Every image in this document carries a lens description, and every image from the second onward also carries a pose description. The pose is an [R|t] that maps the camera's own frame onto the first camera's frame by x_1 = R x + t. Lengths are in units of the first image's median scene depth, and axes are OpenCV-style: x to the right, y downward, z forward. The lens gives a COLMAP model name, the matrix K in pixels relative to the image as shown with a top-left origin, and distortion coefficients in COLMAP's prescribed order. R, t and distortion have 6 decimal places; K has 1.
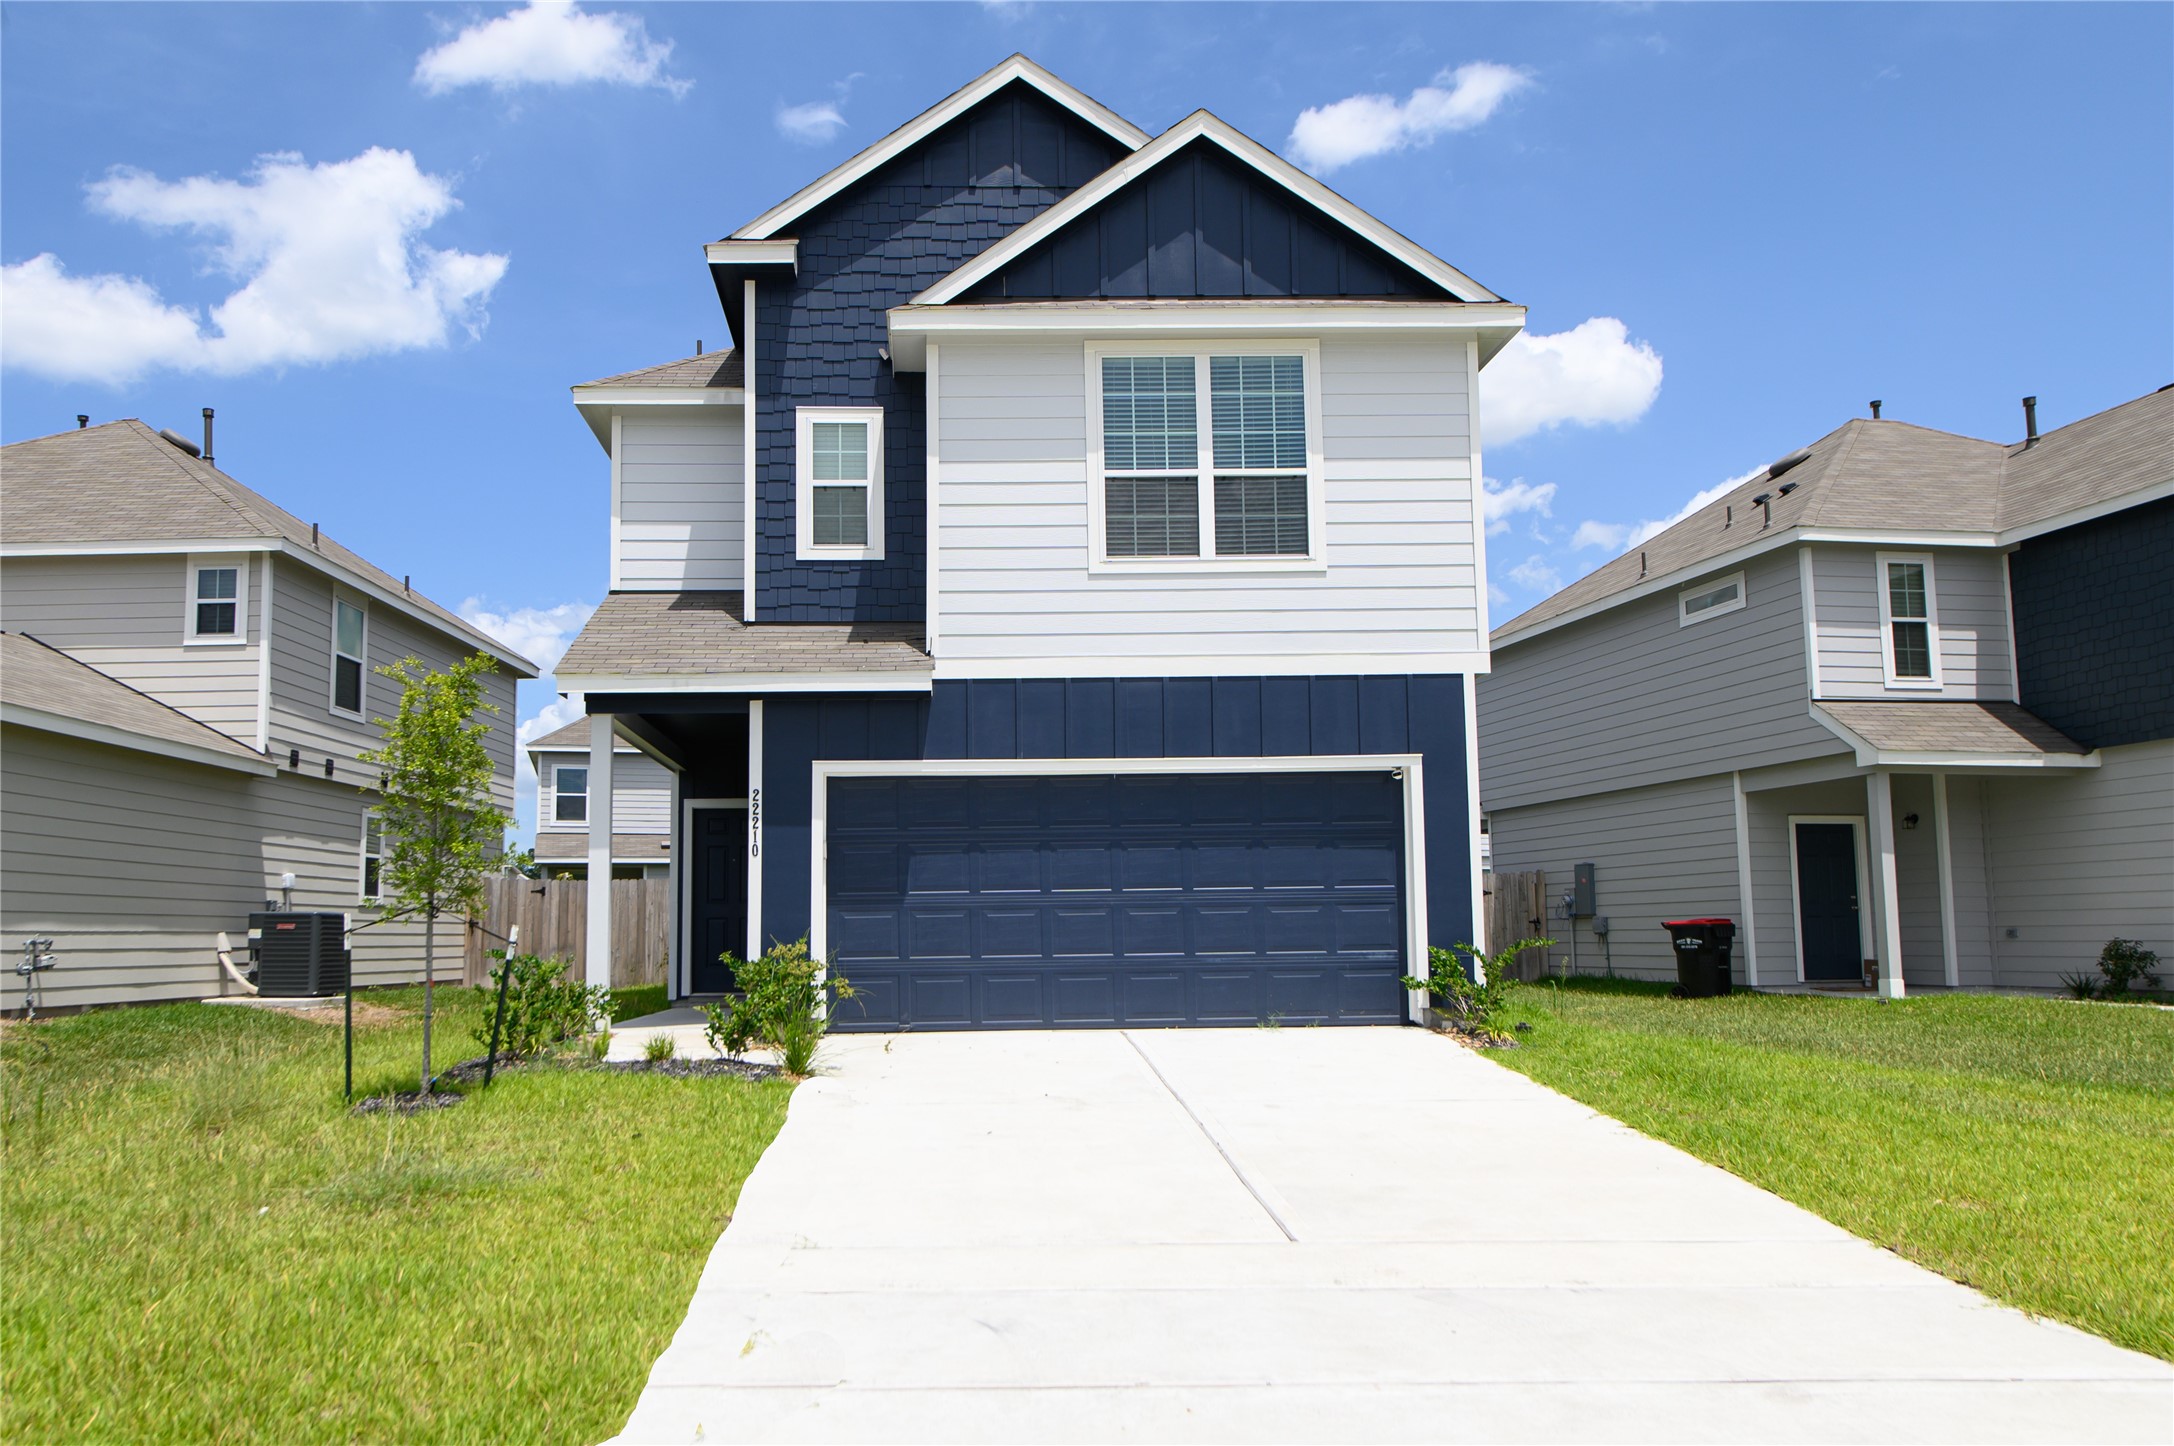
lens RADIAL K [[1666.1, 0, 1085.9], [0, 1666.1, 773.7], [0, 0, 1]] dist [-0.000749, 0.005865]
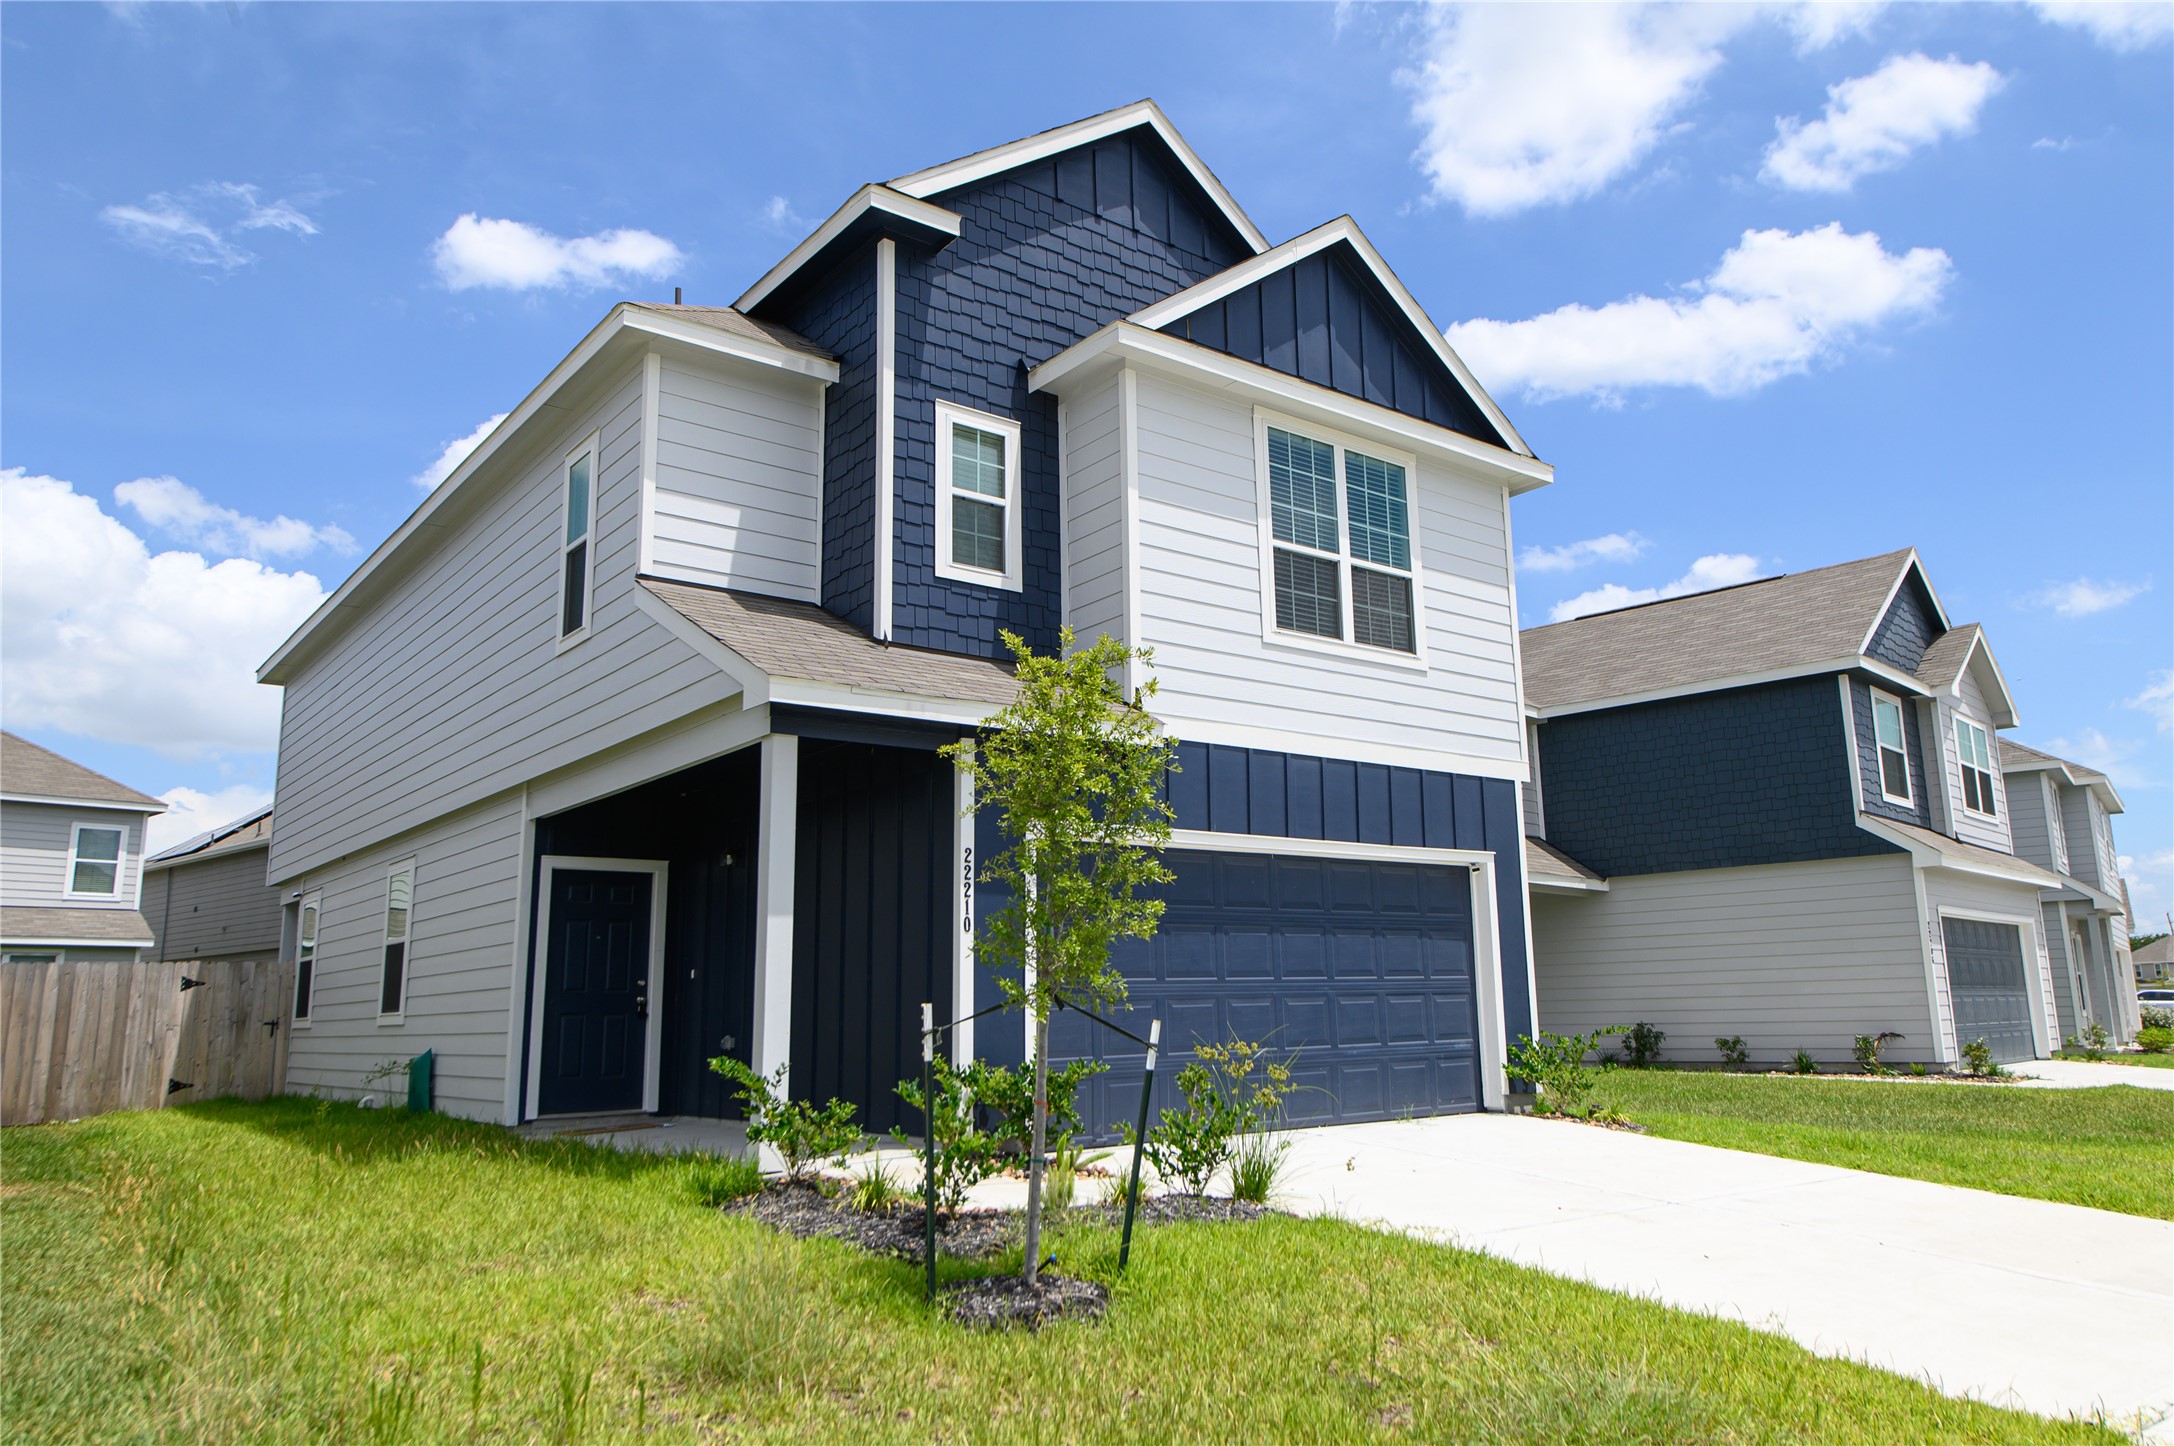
lens RADIAL K [[1489.4, 0, 1087.0], [0, 1489.4, 723.0], [0, 0, 1]] dist [0.010639, -0.002778]
pose [[0.798316, 0.108859, 0.592319, -0.547564], [-0.046031, 0.991680, -0.120217, 0.031034], [-0.600477, 0.068706, 0.796685, 0.364148]]
